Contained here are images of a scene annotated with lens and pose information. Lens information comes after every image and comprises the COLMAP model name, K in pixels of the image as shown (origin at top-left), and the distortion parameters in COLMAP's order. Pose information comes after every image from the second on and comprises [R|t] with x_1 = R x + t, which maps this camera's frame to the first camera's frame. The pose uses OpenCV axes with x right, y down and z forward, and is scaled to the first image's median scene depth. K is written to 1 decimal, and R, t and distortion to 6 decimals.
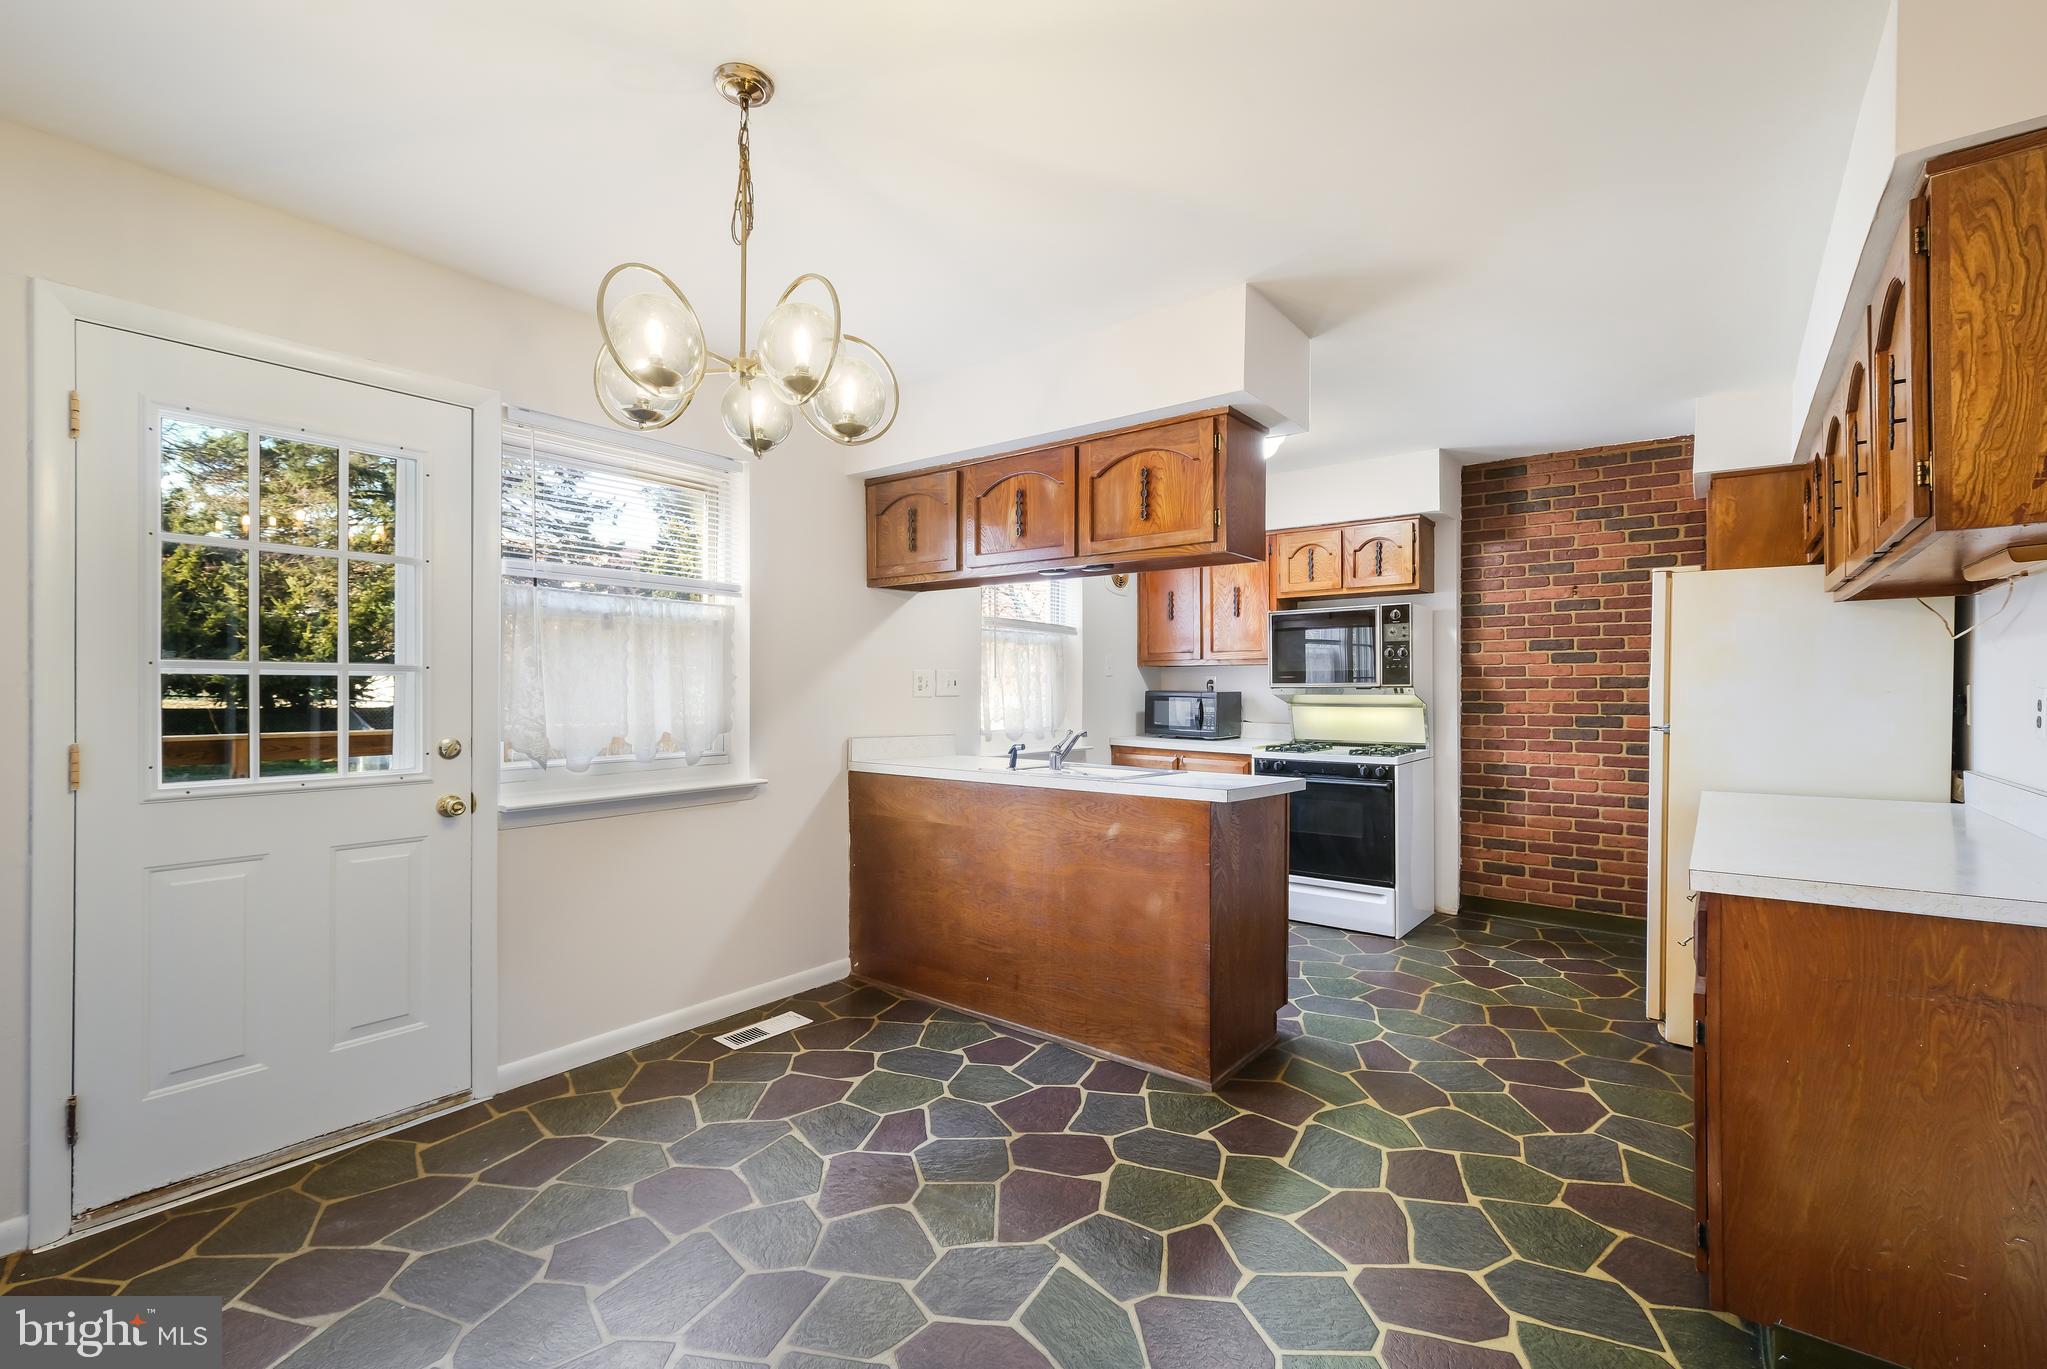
lens RADIAL K [[892.1, 0, 1010.3], [0, 892.1, 690.7], [0, 0, 1]] dist [0.005906, 0.000035]
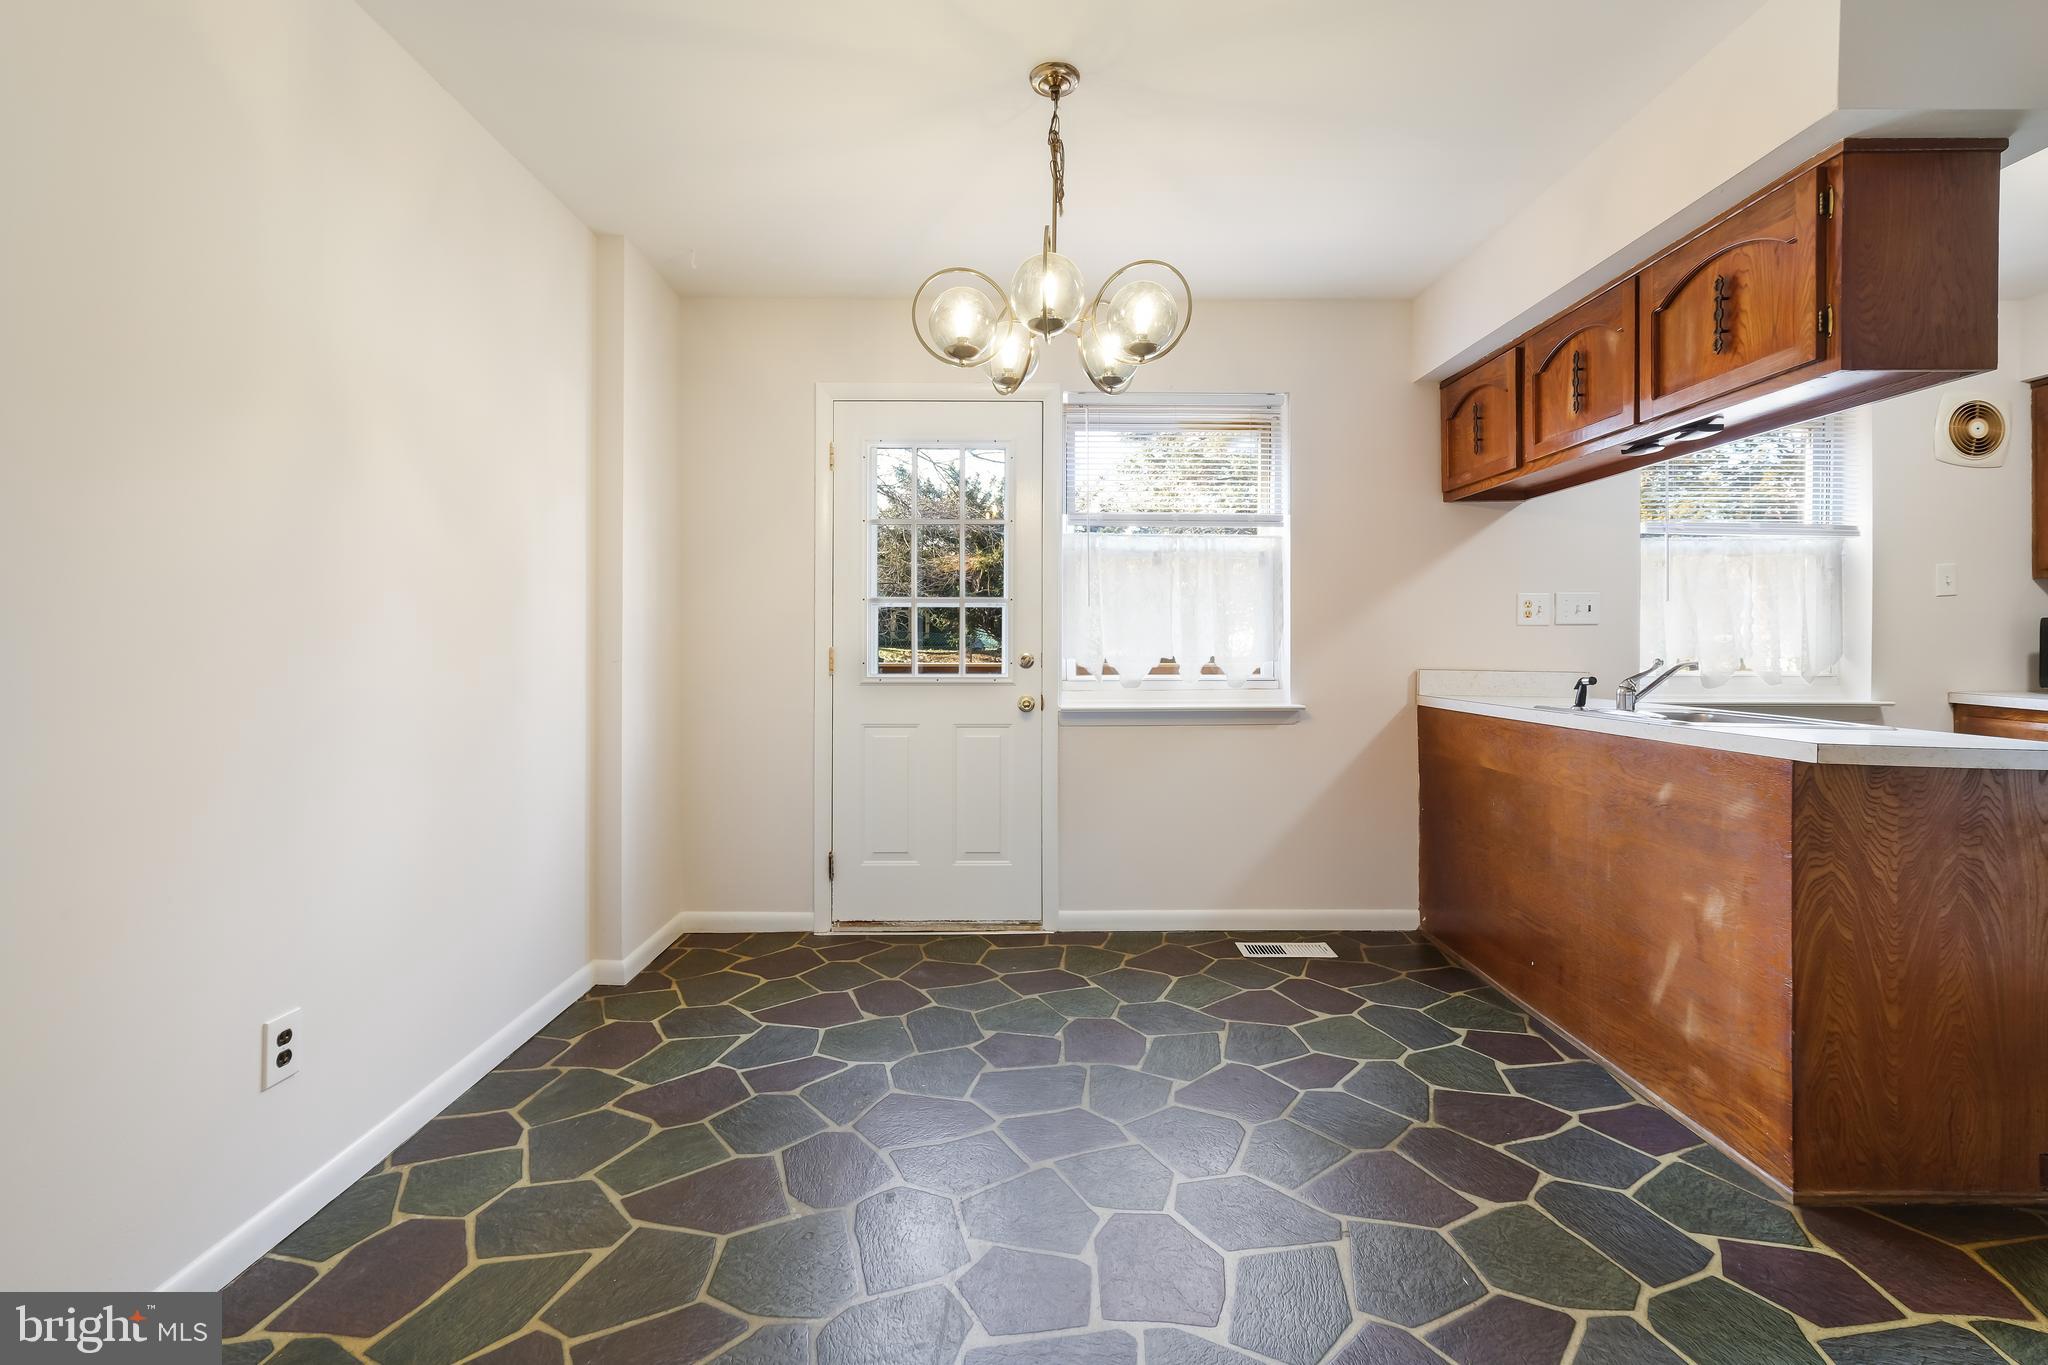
lens RADIAL K [[890.5, 0, 1020.7], [0, 890.5, 647.0], [0, 0, 1]] dist [0.001228, -0.000055]
pose [[0.630093, 0.001170, -0.776519, 0.319356], [-0.001378, 0.999999, 0.000388, 0.035513], [0.776518, 0.000826, 0.630094, 0.128280]]
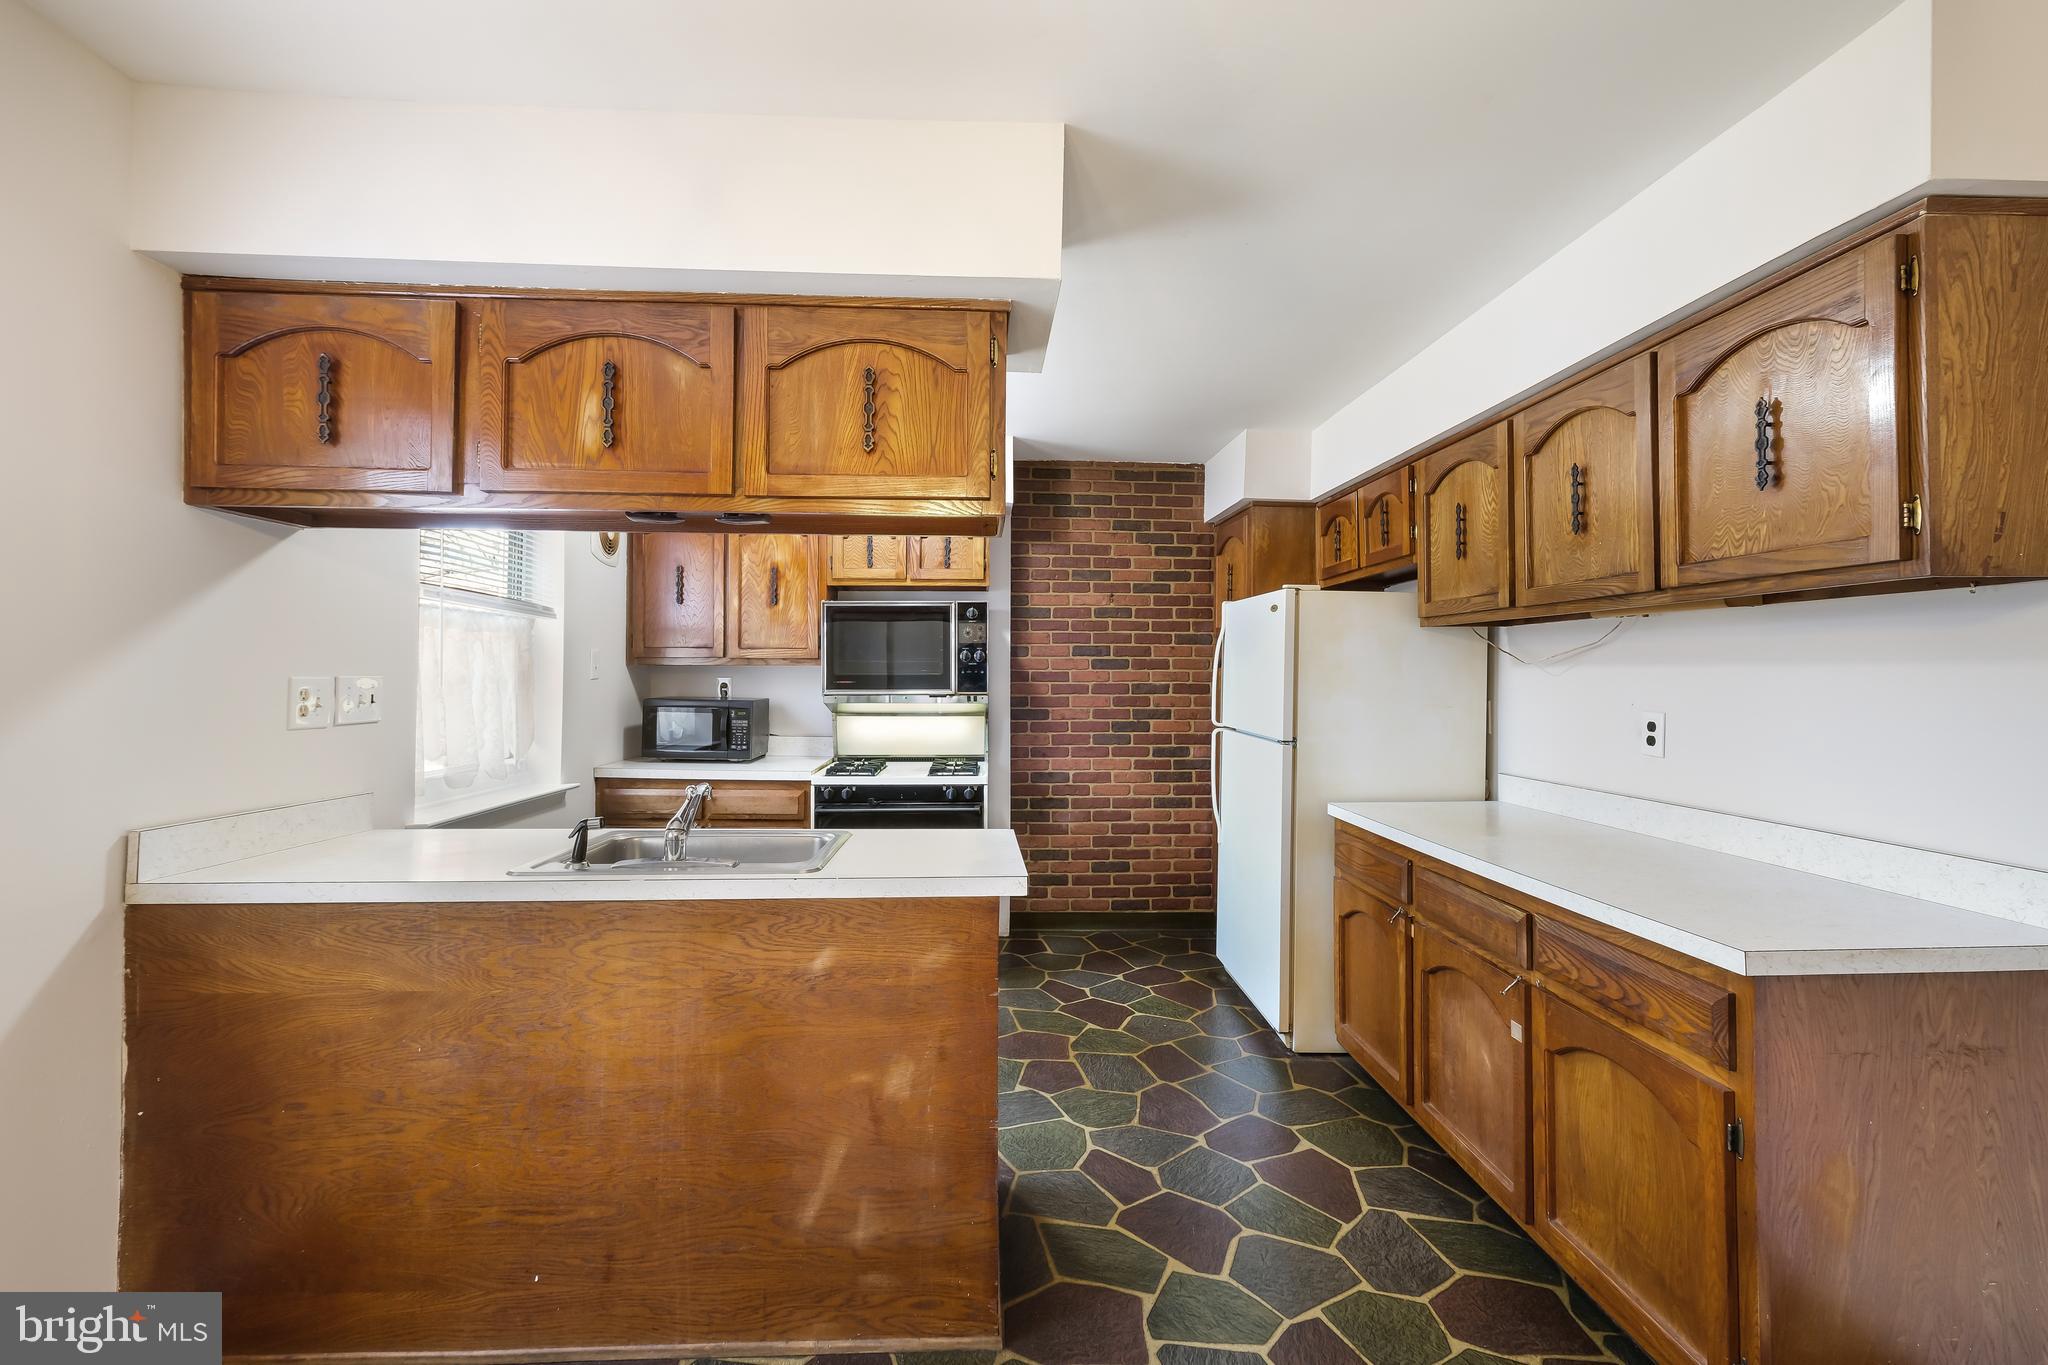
lens RADIAL K [[895.2, 0, 1025.0], [0, 895.2, 662.5], [0, 0, 1]] dist [0.004191, 0.000181]
pose [[0.753549, 0.012664, 0.657270, -0.164136], [-0.001759, 0.999850, -0.017247, -0.029949], [-0.657389, 0.011841, 0.753458, 0.421821]]
